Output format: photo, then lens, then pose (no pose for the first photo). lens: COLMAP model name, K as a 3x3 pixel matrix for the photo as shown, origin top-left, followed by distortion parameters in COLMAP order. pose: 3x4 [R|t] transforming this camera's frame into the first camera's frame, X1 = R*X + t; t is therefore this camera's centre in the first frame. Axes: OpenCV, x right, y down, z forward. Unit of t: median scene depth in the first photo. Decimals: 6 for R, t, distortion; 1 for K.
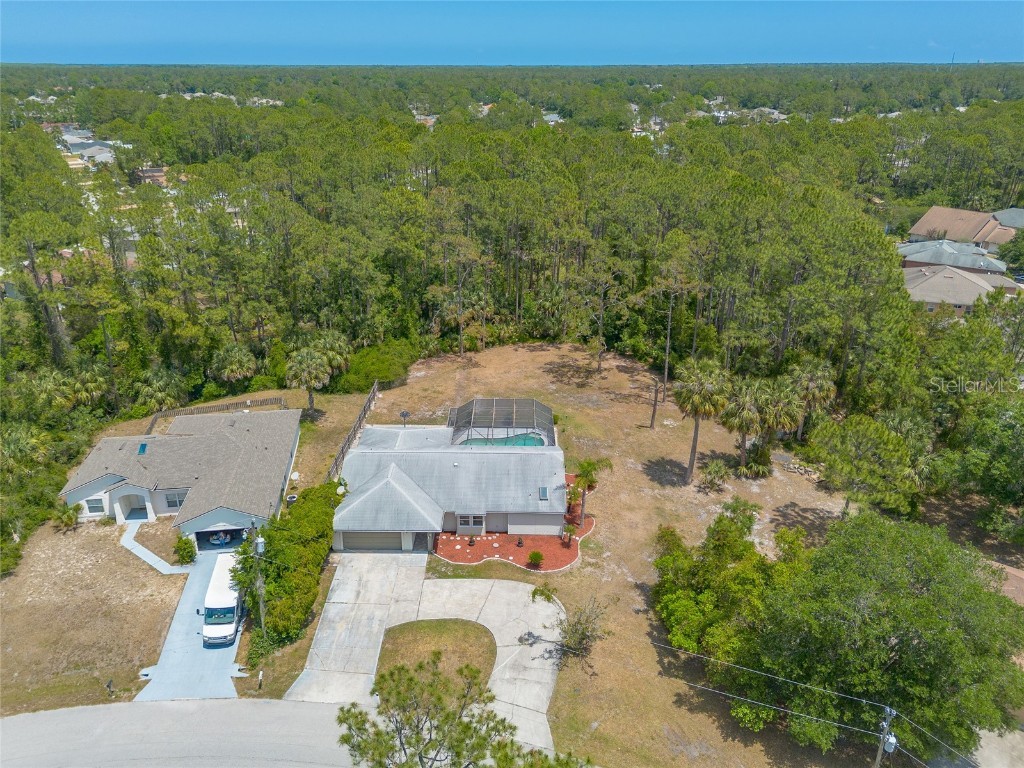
lens RADIAL K [[740.5, 0, 501.5], [0, 740.5, 378.8], [0, 0, 1]] dist [0.080212, -0.086294]
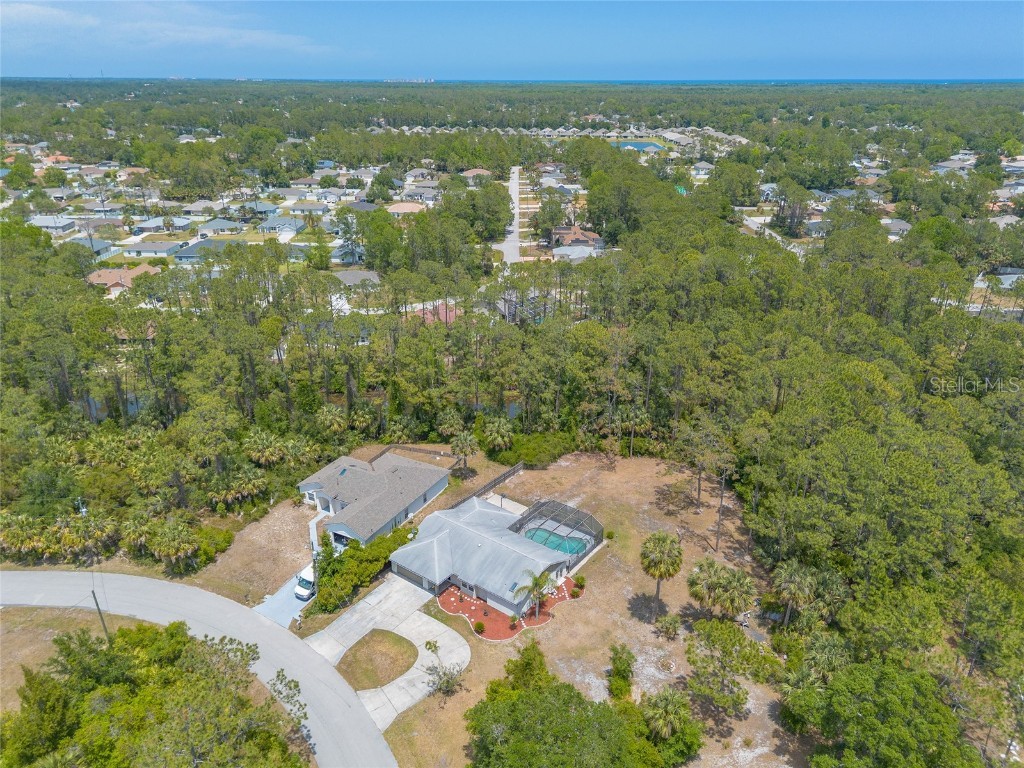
lens RADIAL K [[728.1, 0, 512.0], [0, 728.1, 384.0], [0, 0, 1]] dist [0.073847, -0.051615]
pose [[0.809436, 0.228086, -0.541100, 0.768526], [-0.227198, 0.971360, 0.069583, -0.340249], [0.541474, 0.066614, 0.838074, -0.221920]]
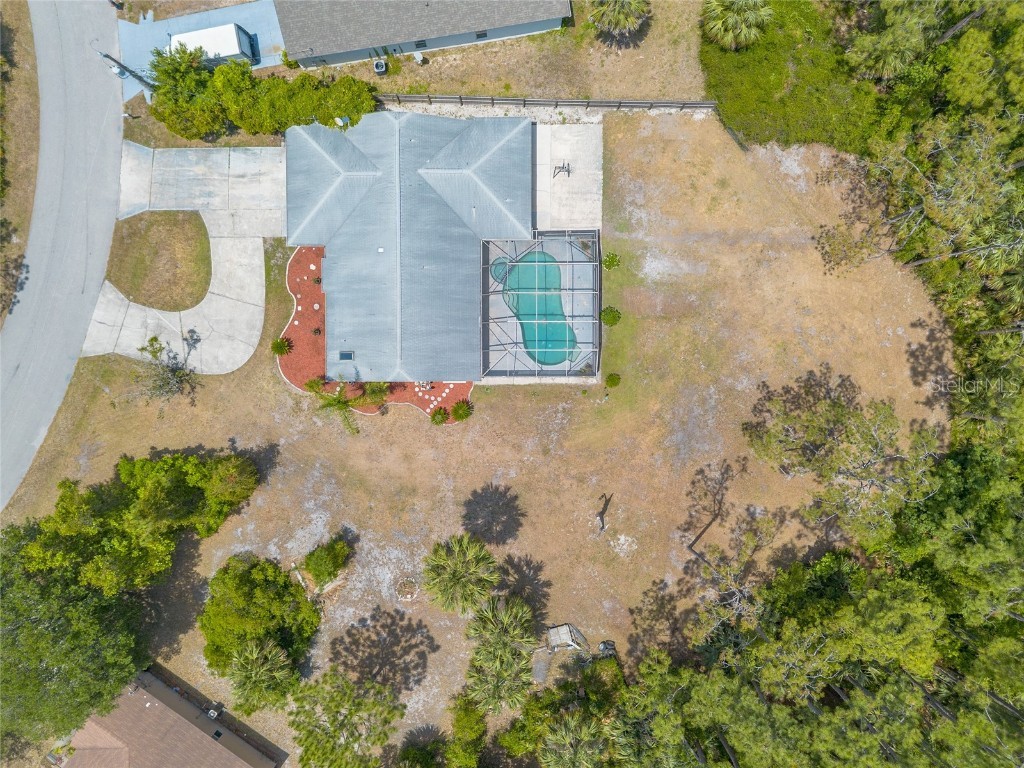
lens RADIAL K [[740.5, 0, 501.5], [0, 740.5, 378.8], [0, 0, 1]] dist [0.080212, -0.086294]
pose [[0.021250, 0.999738, 0.008512, 0.084539], [-0.376657, 0.000119, 0.926353, -0.771632], [0.926109, -0.022891, 0.376561, 0.883591]]
